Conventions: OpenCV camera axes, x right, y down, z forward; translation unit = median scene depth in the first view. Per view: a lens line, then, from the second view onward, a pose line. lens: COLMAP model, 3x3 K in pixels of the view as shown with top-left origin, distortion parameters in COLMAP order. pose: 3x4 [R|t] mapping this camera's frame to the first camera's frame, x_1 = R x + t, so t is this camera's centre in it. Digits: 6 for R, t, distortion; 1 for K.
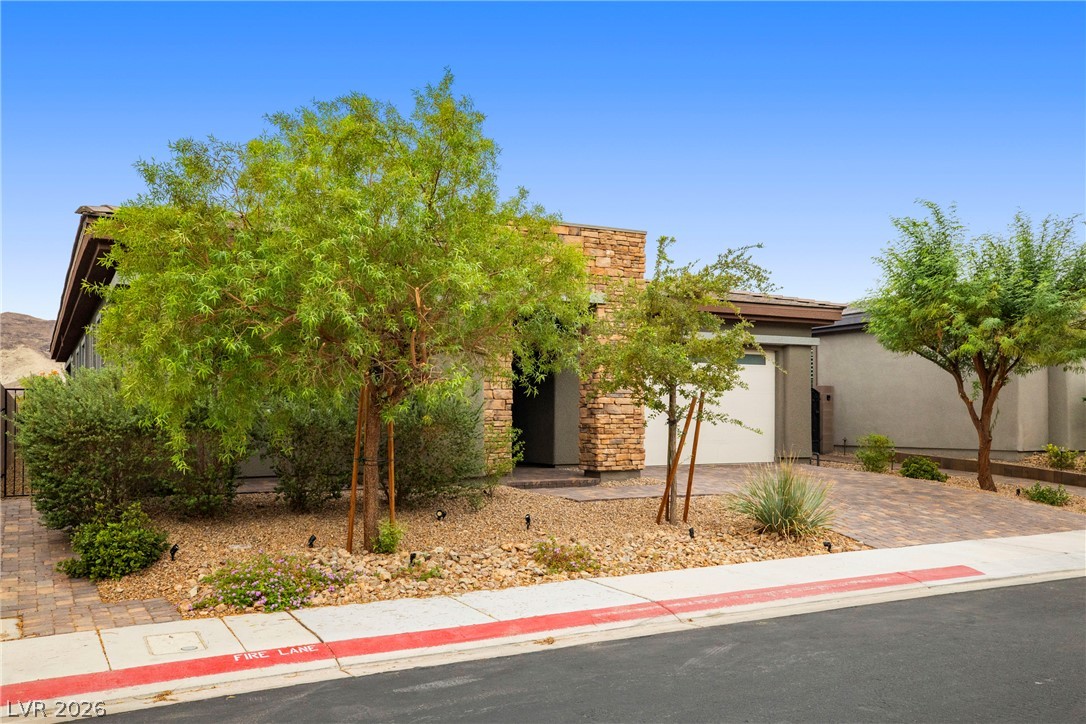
lens RADIAL K [[939.7, 0, 547.6], [0, 939.7, 364.2], [0, 0, 1]] dist [0.036311, 0.000227]
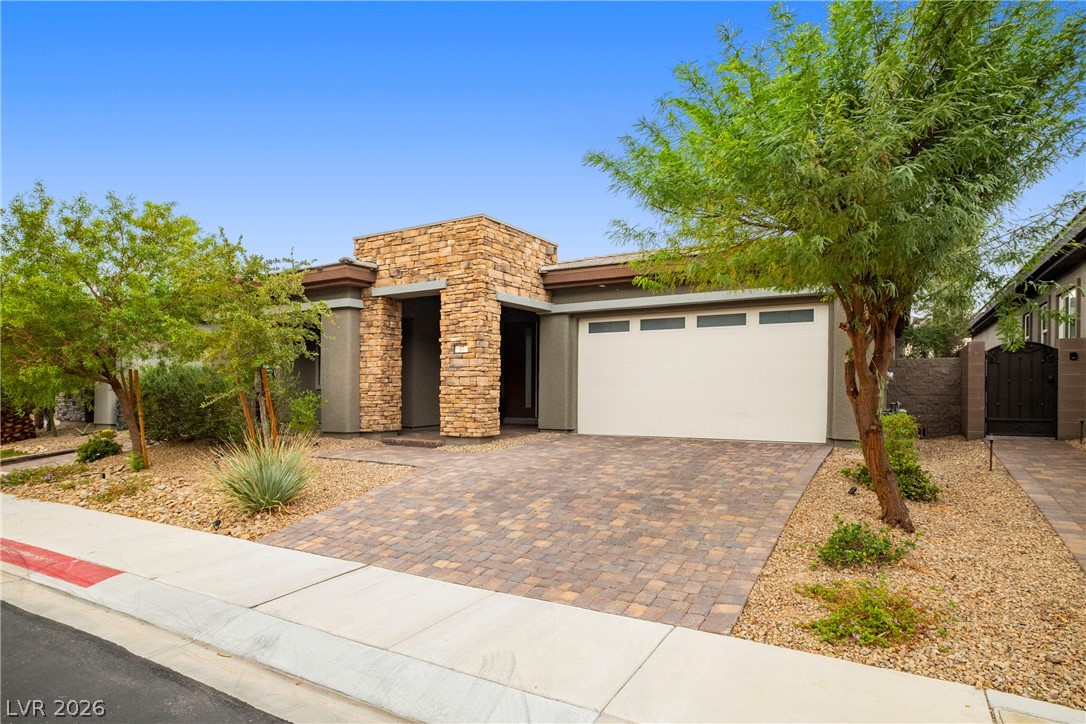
lens RADIAL K [[604.4, 0, 542.8], [0, 604.4, 361.4], [0, 0, 1]] dist [-0.007900, 0.000310]
pose [[0.509813, -0.033393, -0.859637, 0.744513], [0.053437, 0.998546, -0.007098, 0.035076], [0.858624, -0.042318, 0.510856, 0.727274]]
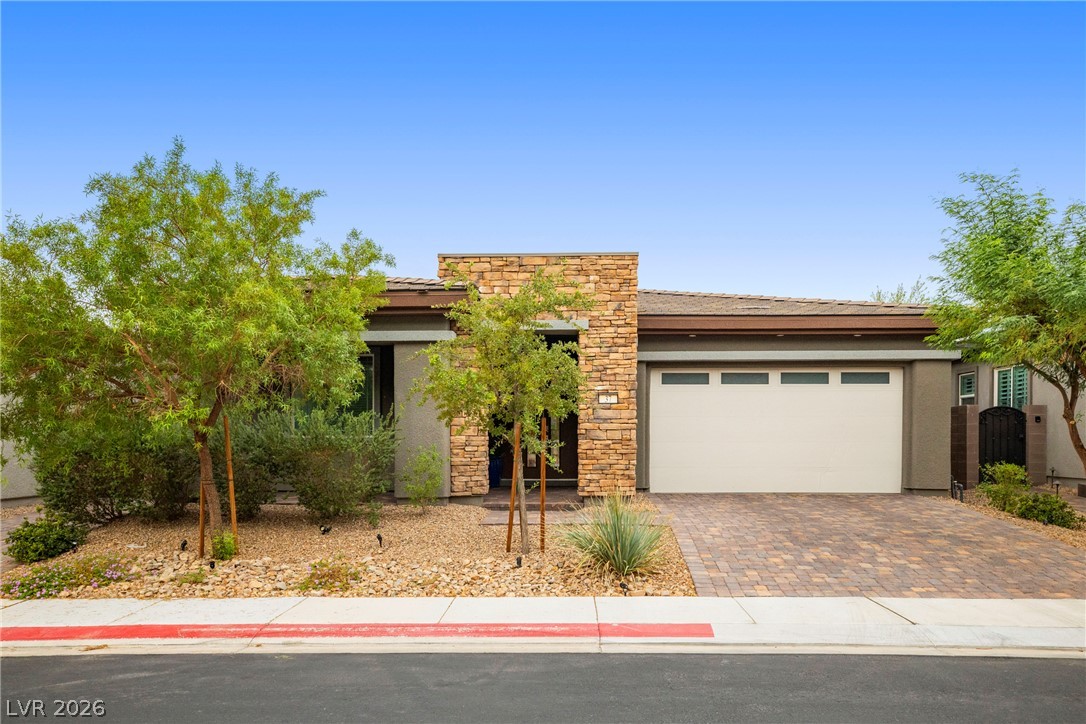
lens RADIAL K [[835.2, 0, 537.6], [0, 835.2, 413.2], [0, 0, 1]] dist [0.031549, 0.006902]
pose [[0.861638, -0.014803, -0.507307, 0.467128], [0.027438, 0.999471, 0.017437, 0.007664], [0.506781, -0.028944, 0.861589, 0.203702]]
